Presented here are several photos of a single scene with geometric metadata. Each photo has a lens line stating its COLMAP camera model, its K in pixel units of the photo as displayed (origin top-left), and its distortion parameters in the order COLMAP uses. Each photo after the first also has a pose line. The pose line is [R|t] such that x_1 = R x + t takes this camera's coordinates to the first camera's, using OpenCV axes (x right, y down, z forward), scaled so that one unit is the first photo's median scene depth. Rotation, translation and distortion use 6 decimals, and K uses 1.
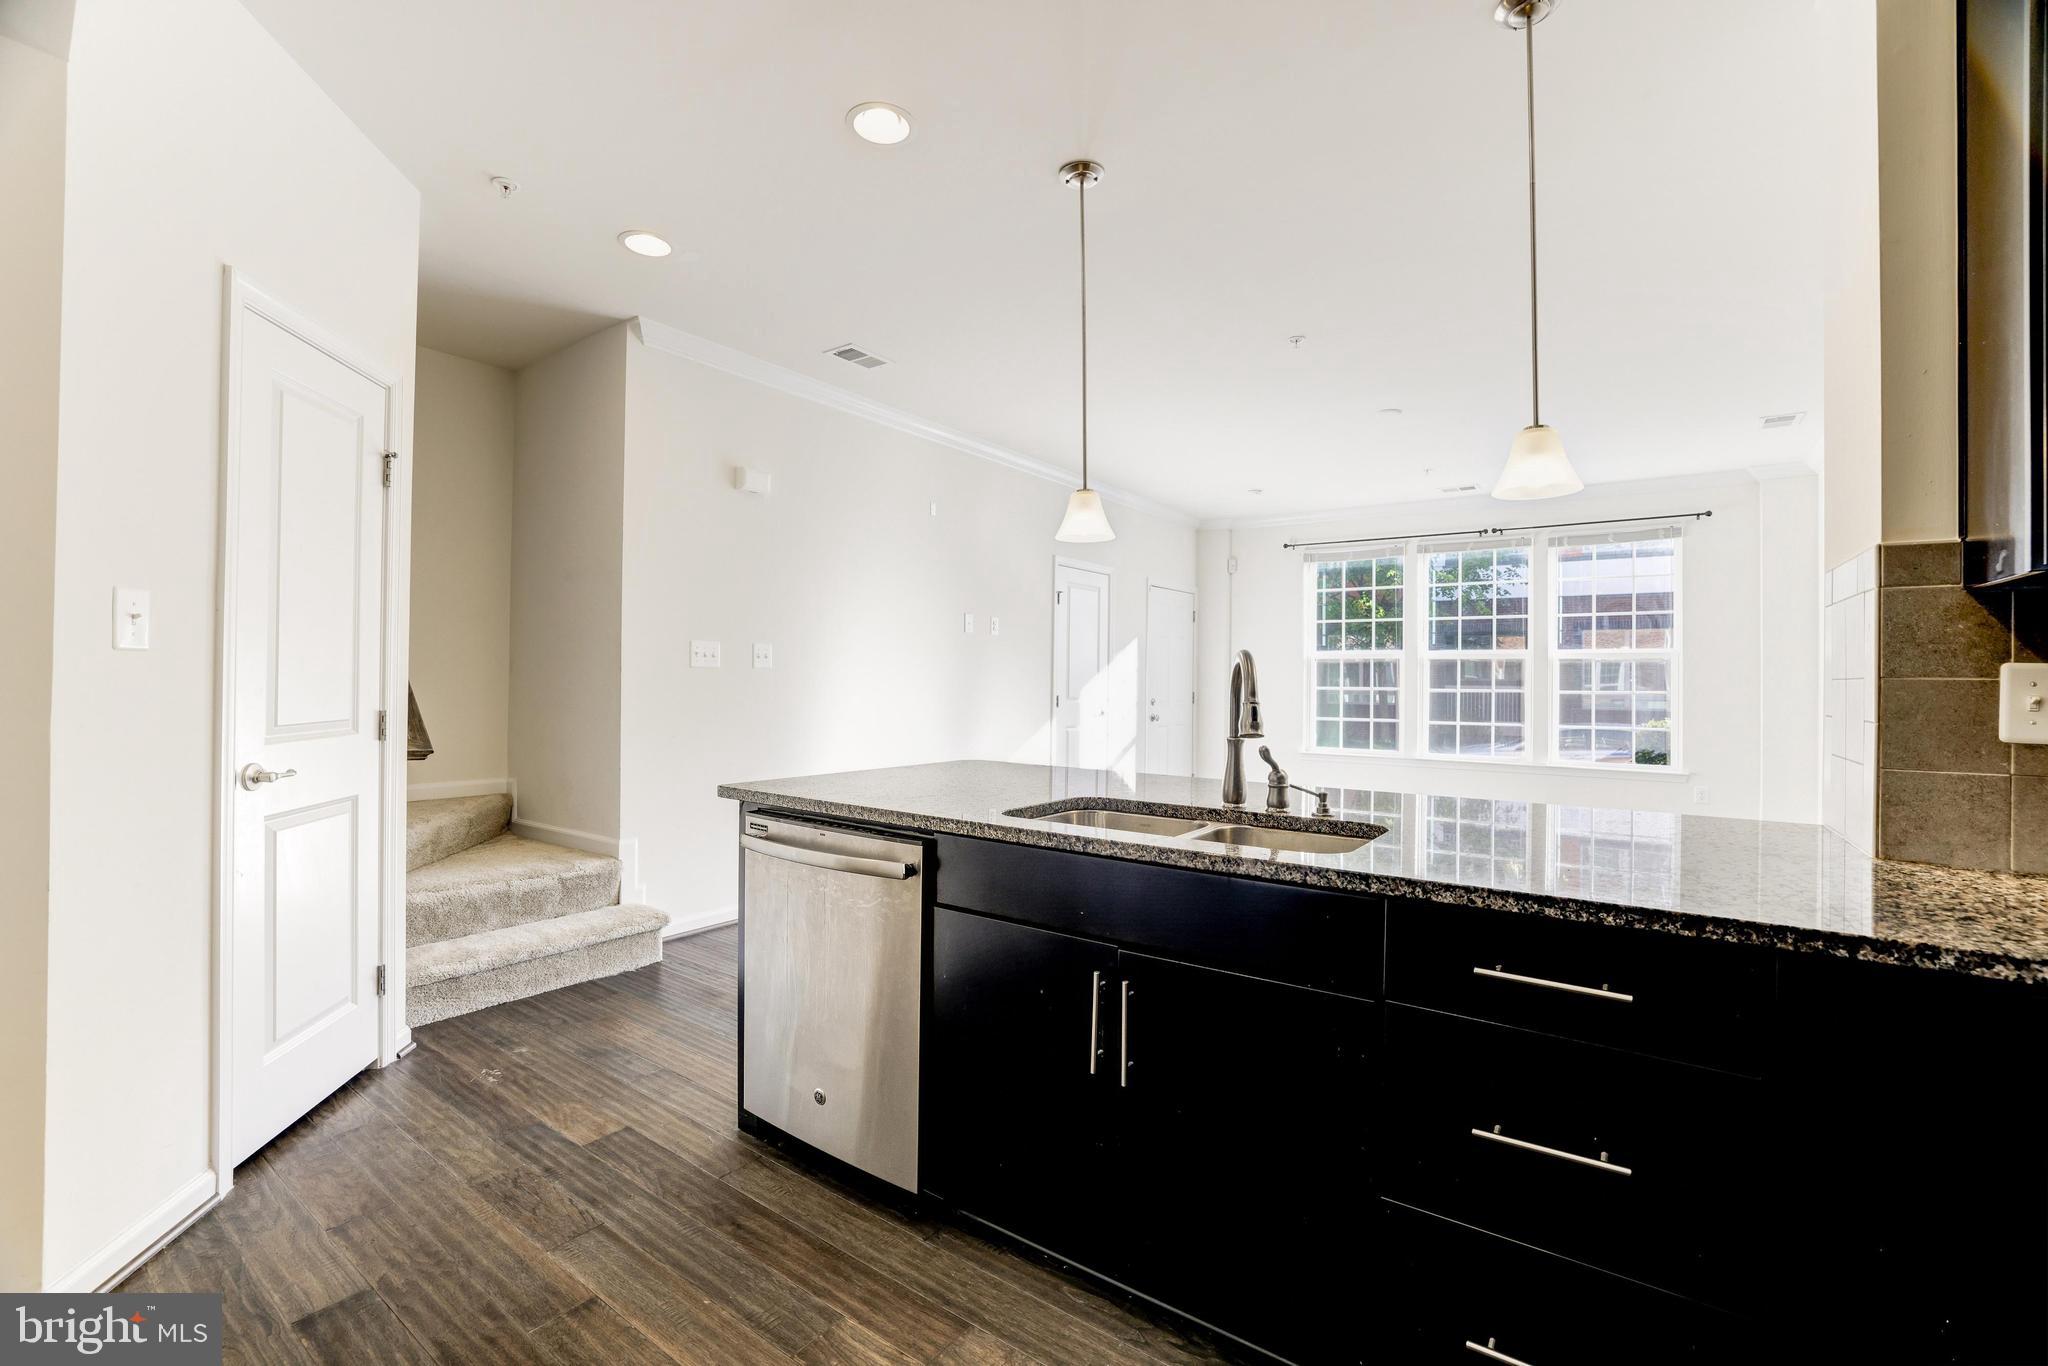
lens RADIAL K [[878.2, 0, 1031.5], [0, 878.2, 676.0], [0, 0, 1]] dist [-0.035372, 0.011833]
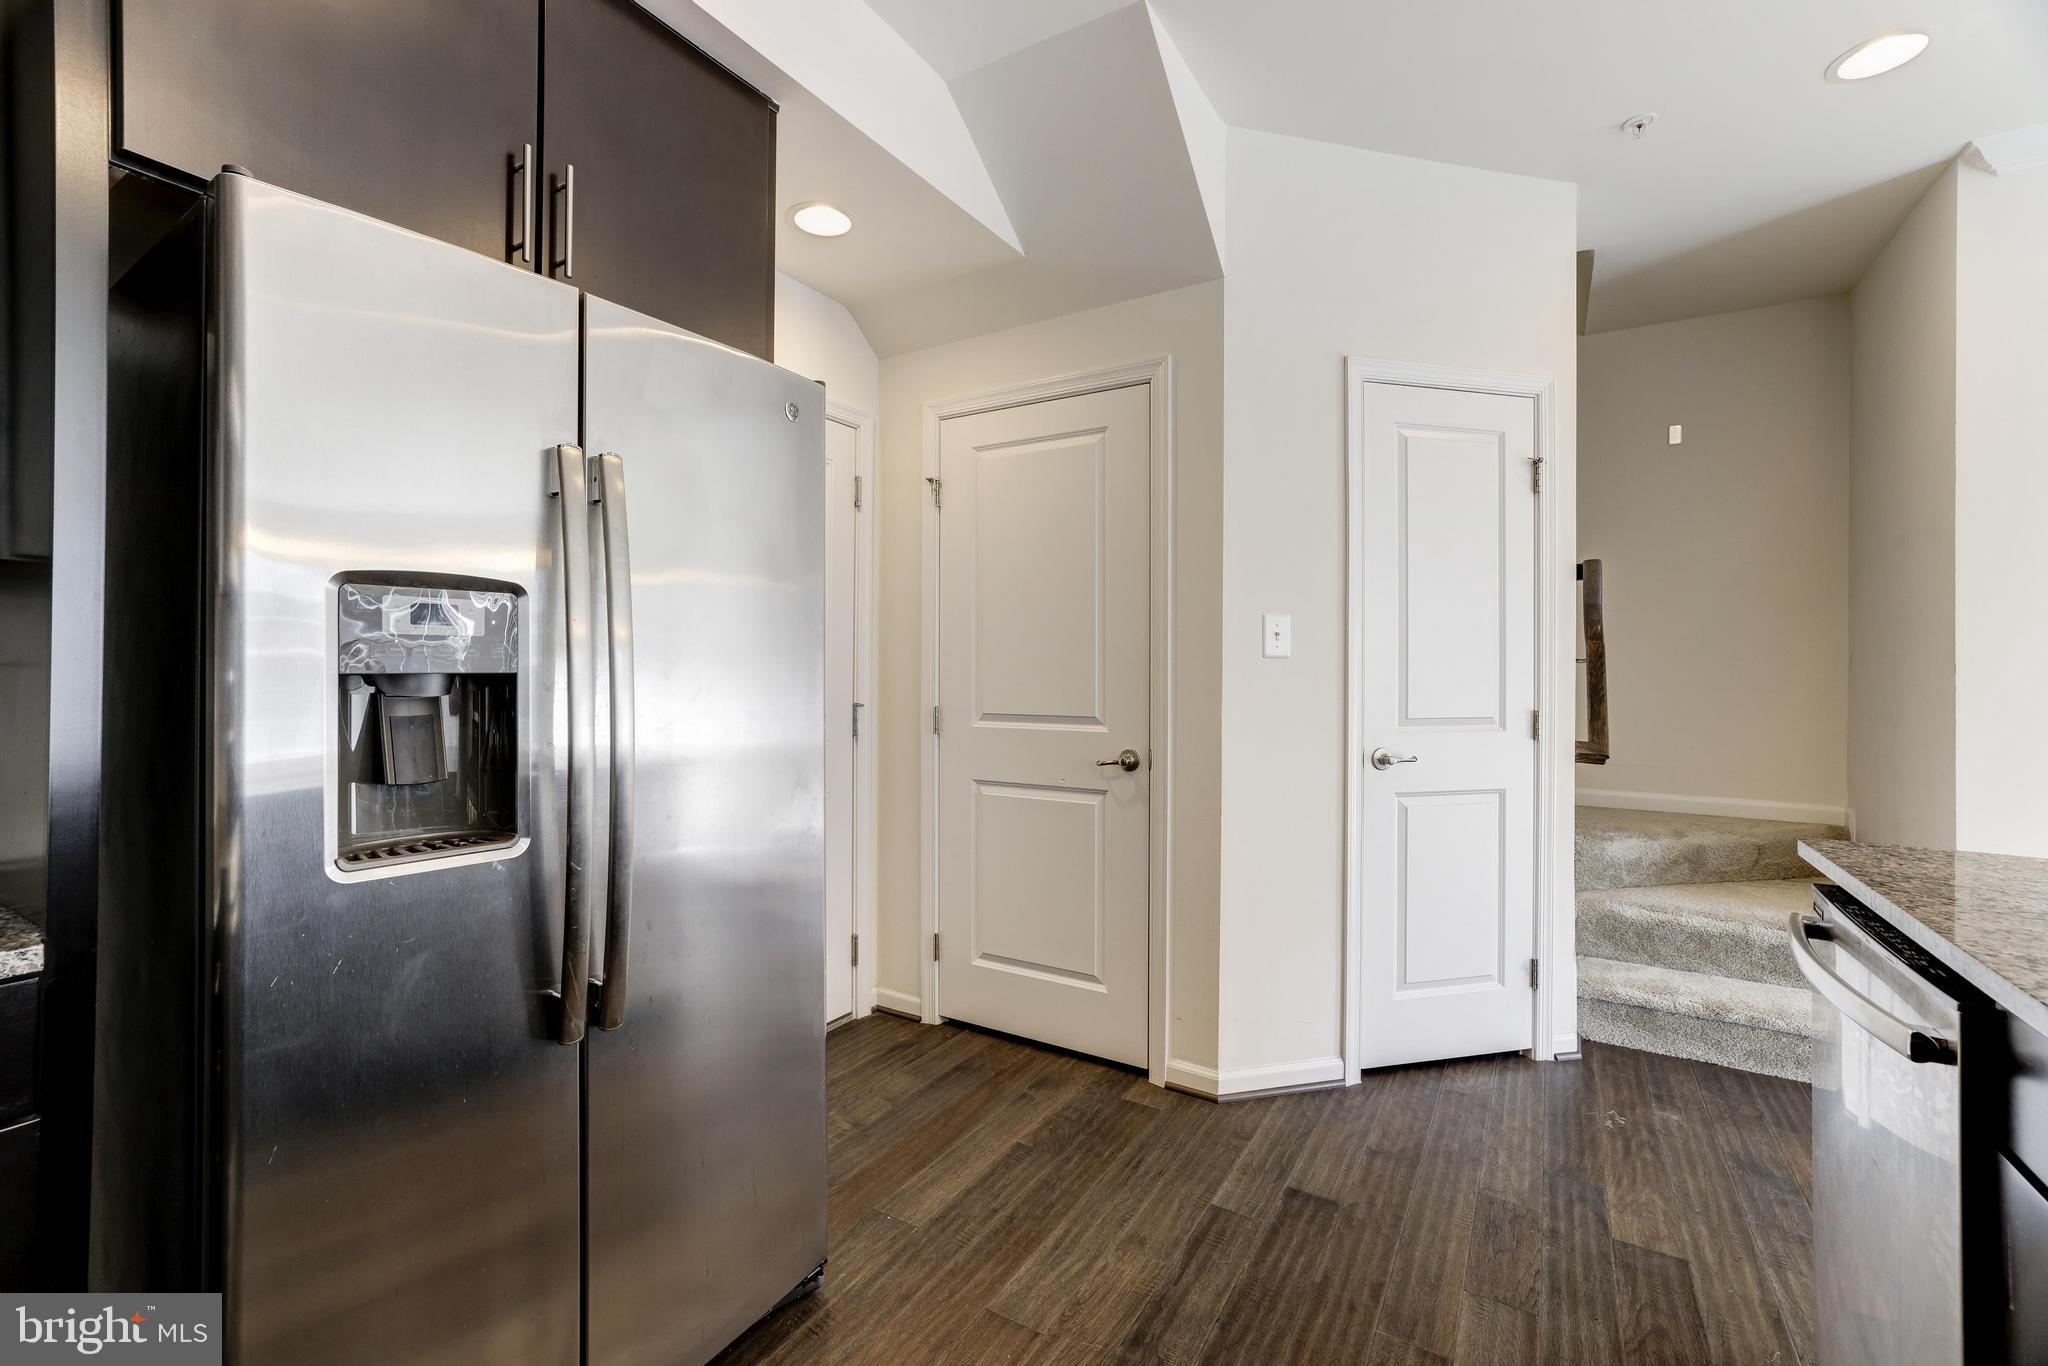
lens RADIAL K [[878.2, 0, 993.3], [0, 878.2, 673.8], [0, 0, 1]] dist [-0.035372, 0.011833]
pose [[0.031290, -0.005371, -0.999496, 0.214067], [-0.002786, 0.999981, -0.005461, 0.002682], [0.999506, 0.002955, 0.031274, 0.271498]]
